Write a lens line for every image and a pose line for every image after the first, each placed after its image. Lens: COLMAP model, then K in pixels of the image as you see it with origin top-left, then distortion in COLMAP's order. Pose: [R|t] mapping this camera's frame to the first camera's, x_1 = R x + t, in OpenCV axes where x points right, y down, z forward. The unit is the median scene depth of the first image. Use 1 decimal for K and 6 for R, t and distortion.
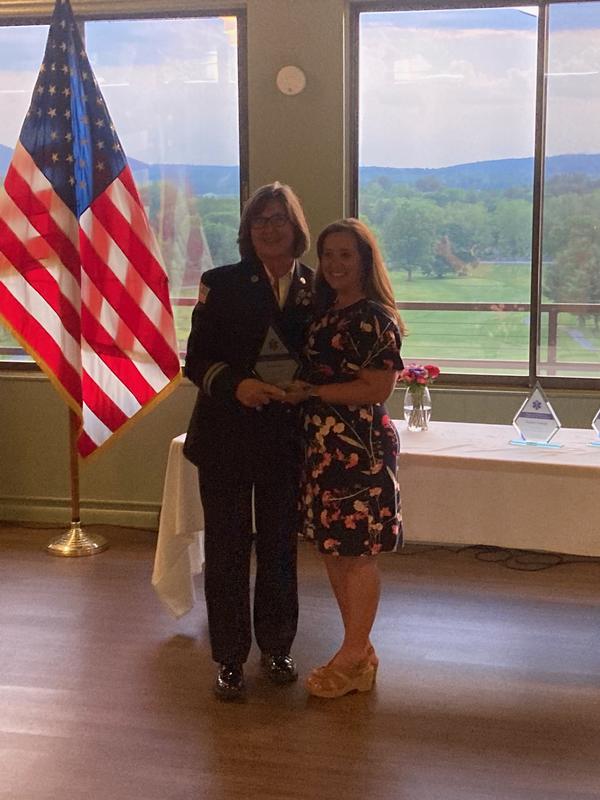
lens RADIAL K [[1317.6, 0, 300.0], [0, 1317.6, 400.0], [0, 0, 1]] dist [0.258979, 0.016813]
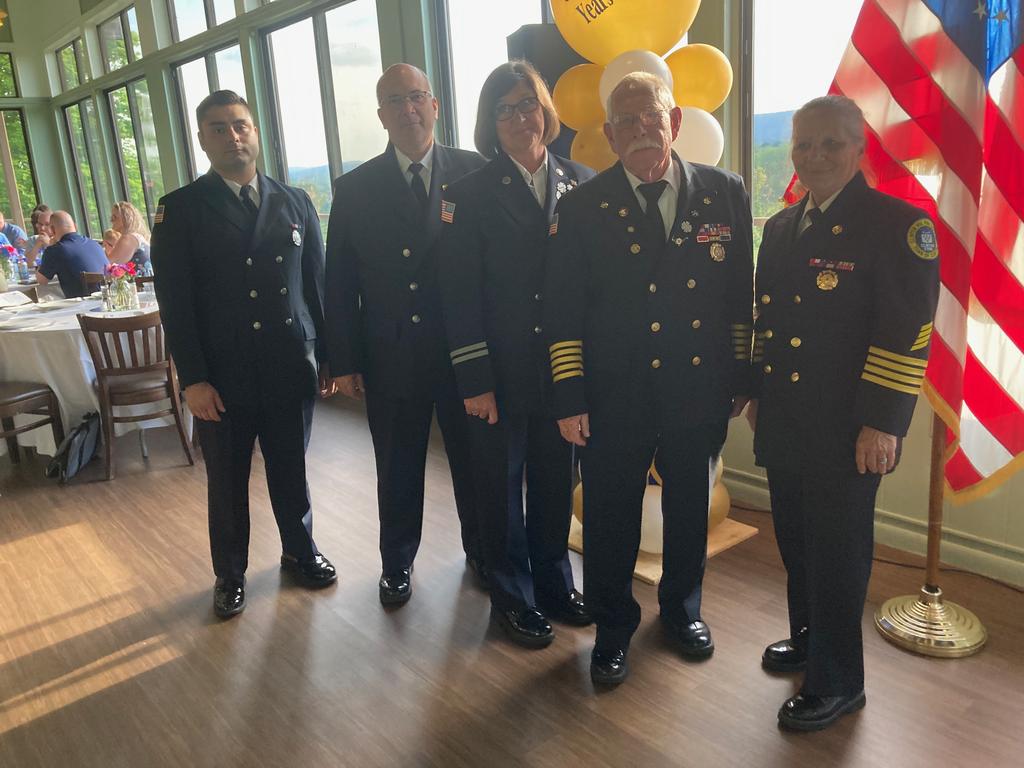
lens RADIAL K [[843.9, 0, 512.0], [0, 843.9, 384.0], [0, 0, 1]] dist [0.010536, 0.002242]
pose [[0.793332, 0.107089, -0.599297, -0.098104], [-0.010043, 0.986575, 0.162997, -0.067246], [0.608707, -0.123292, 0.783757, 0.588291]]
